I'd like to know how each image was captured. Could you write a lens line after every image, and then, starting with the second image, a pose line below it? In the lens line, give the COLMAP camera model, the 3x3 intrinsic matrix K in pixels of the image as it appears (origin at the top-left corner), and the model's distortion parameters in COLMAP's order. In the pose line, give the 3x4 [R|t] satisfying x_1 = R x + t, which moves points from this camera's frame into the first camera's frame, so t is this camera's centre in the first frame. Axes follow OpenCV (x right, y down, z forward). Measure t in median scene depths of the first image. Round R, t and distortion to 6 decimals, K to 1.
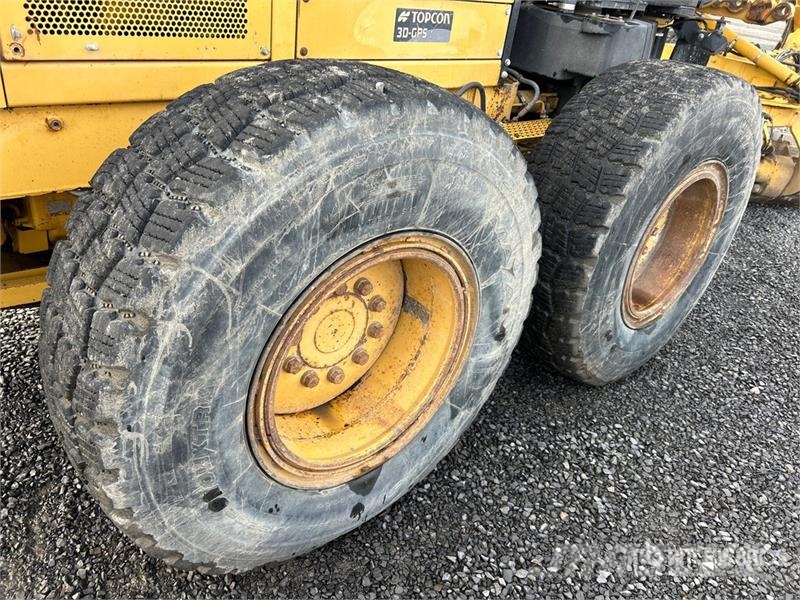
lens RADIAL K [[623.9, 0, 402.6], [0, 623.9, 302.8], [0, 0, 1]] dist [0.059004, -0.071015]
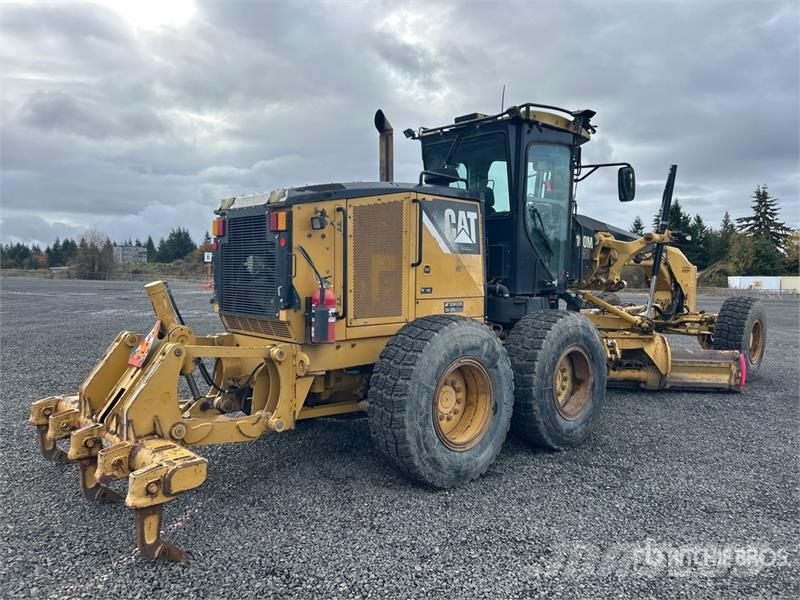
lens RADIAL K [[623.9, 0, 402.6], [0, 623.9, 302.8], [0, 0, 1]] dist [0.059004, -0.071015]
pose [[0.992514, -0.116526, 0.036572, -0.275476], [0.120732, 0.890939, -0.437781, 0.679442], [0.018429, 0.438919, 0.898338, -1.399002]]
